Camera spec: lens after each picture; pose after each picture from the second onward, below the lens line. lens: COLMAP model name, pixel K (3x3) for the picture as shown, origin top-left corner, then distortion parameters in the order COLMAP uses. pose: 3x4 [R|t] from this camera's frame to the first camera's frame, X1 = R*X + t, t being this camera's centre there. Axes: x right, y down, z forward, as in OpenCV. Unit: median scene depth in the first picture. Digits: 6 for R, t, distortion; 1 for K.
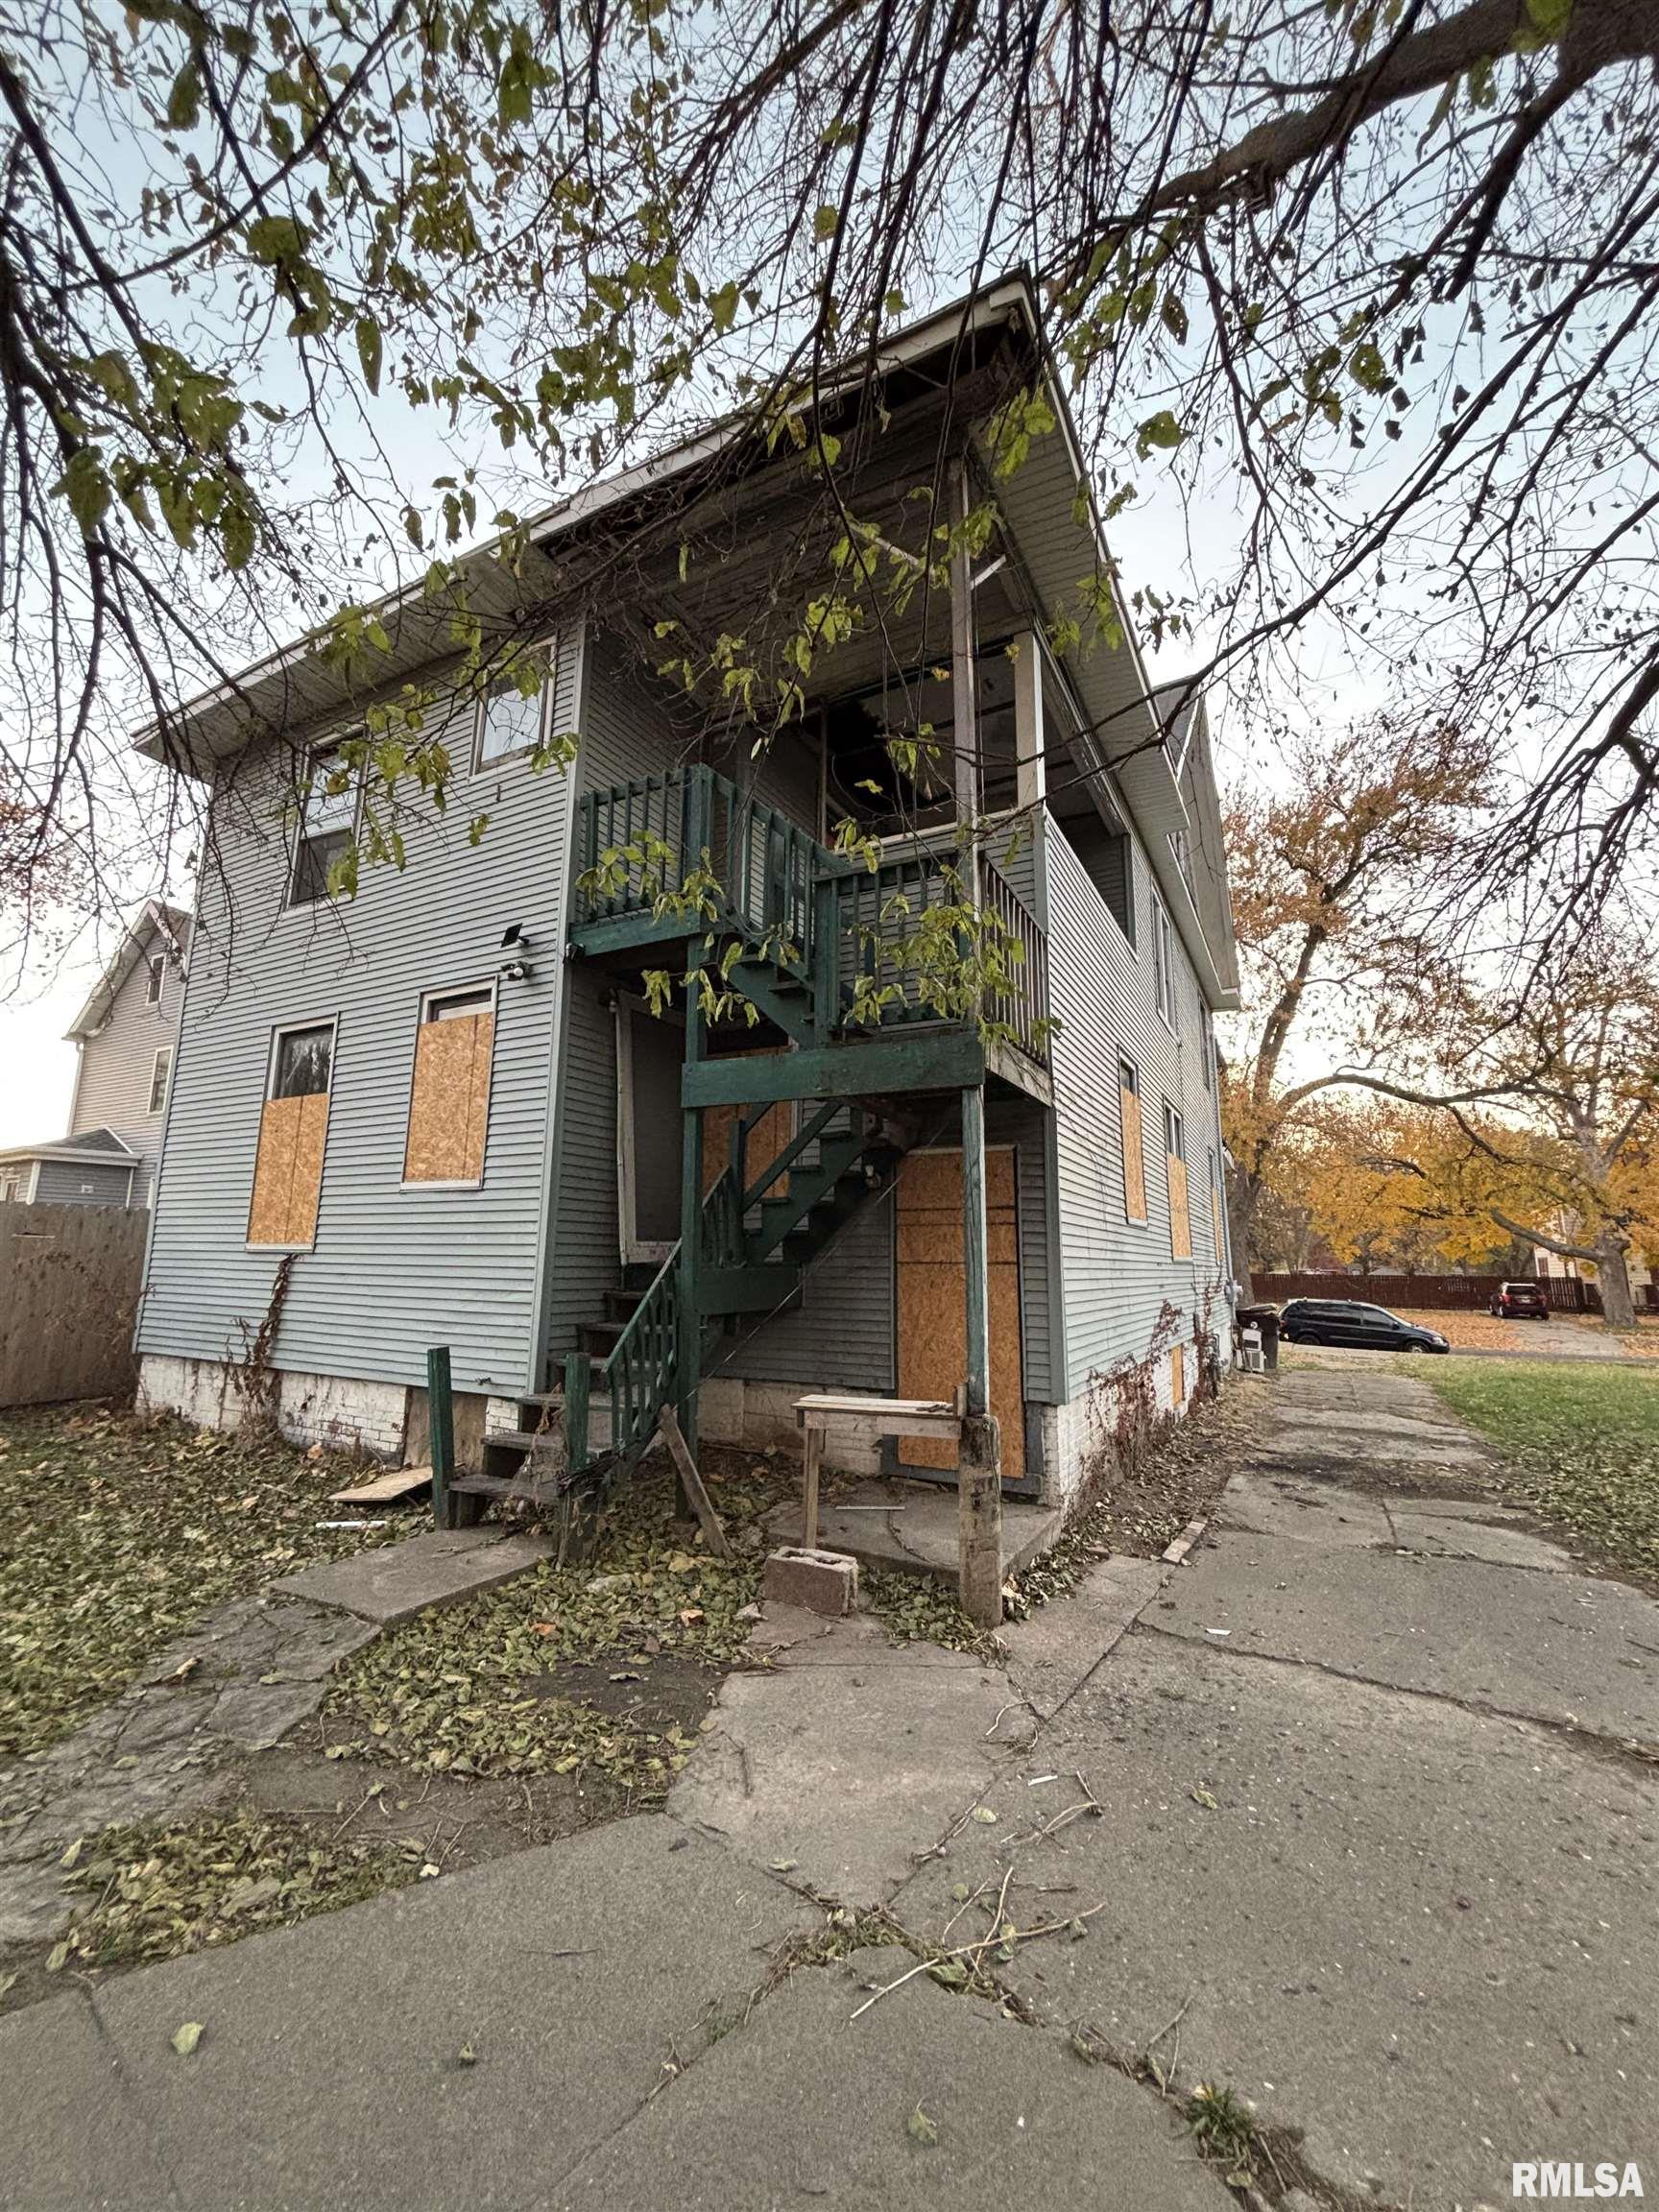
lens RADIAL K [[891.4, 0, 838.1], [0, 891.4, 1110.8], [0, 0, 1]] dist [-0.003589, 0.000756]
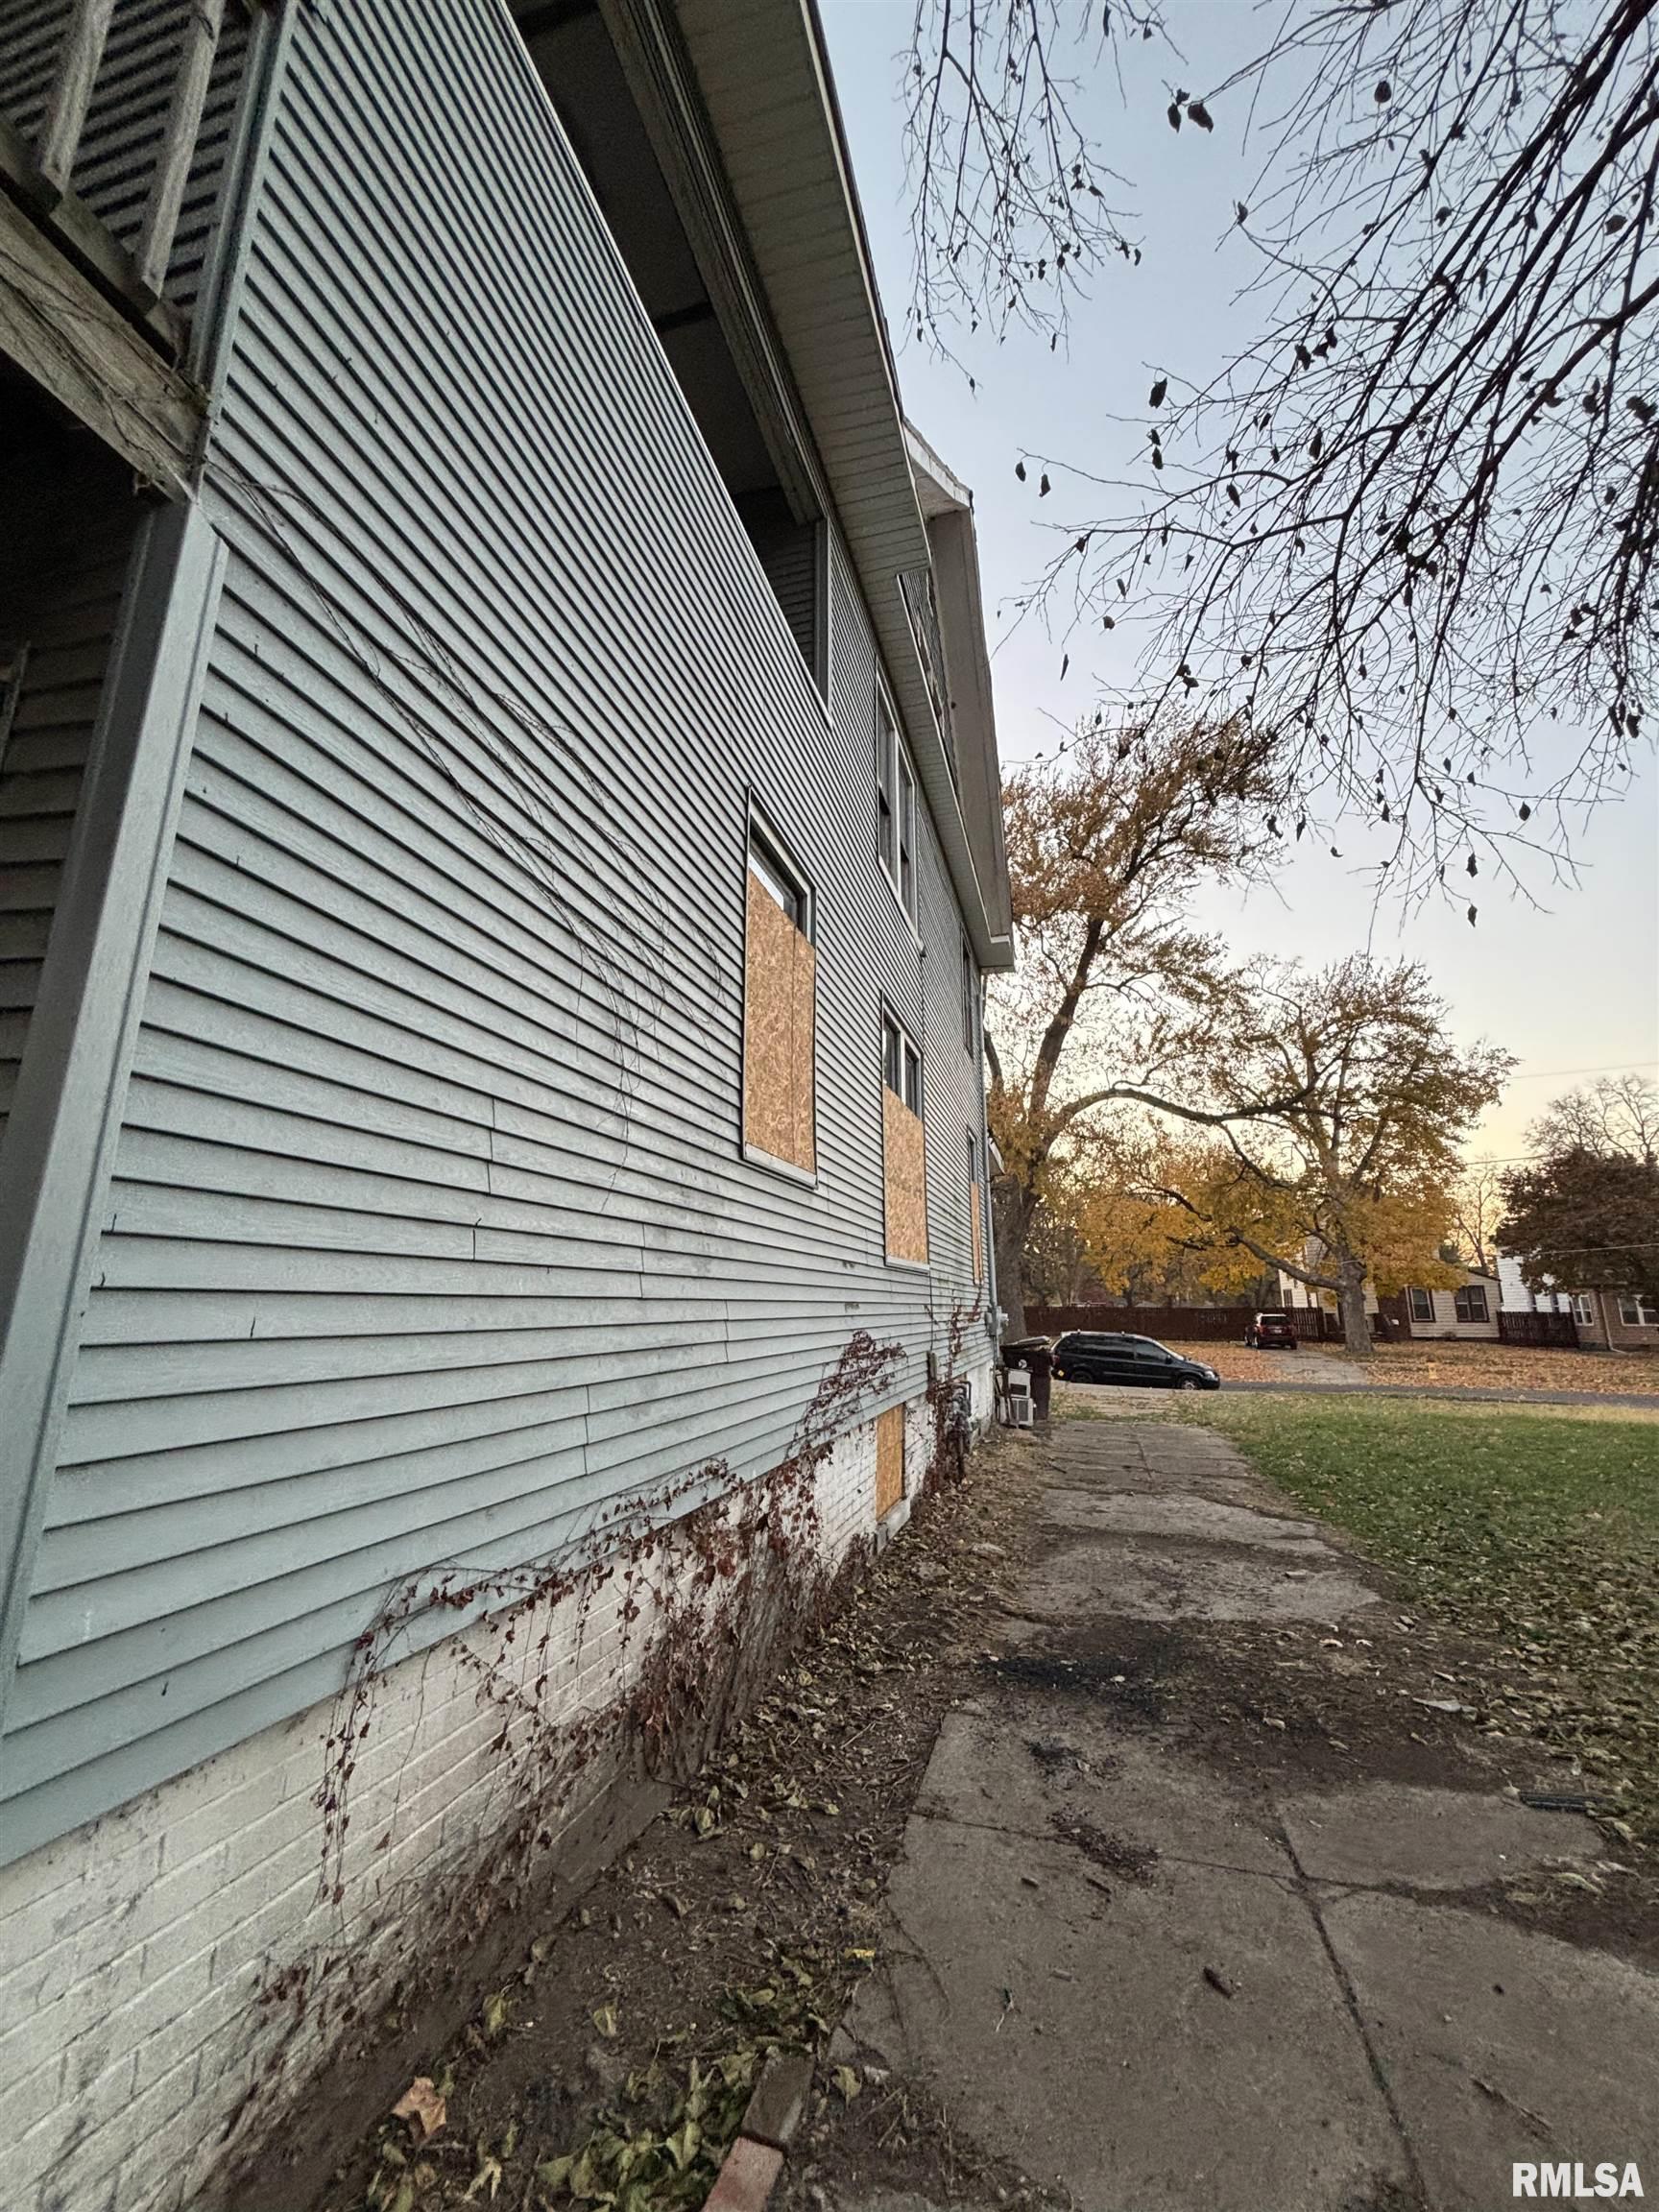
lens RADIAL K [[891.4, 0, 827.0], [0, 891.4, 1119.2], [0, 0, 1]] dist [-0.003589, 0.000756]
pose [[0.977715, 0.034194, 0.207135, 0.077227], [-0.027151, 0.998956, -0.036748, 0.034755], [-0.208175, 0.030305, 0.977622, 0.156806]]
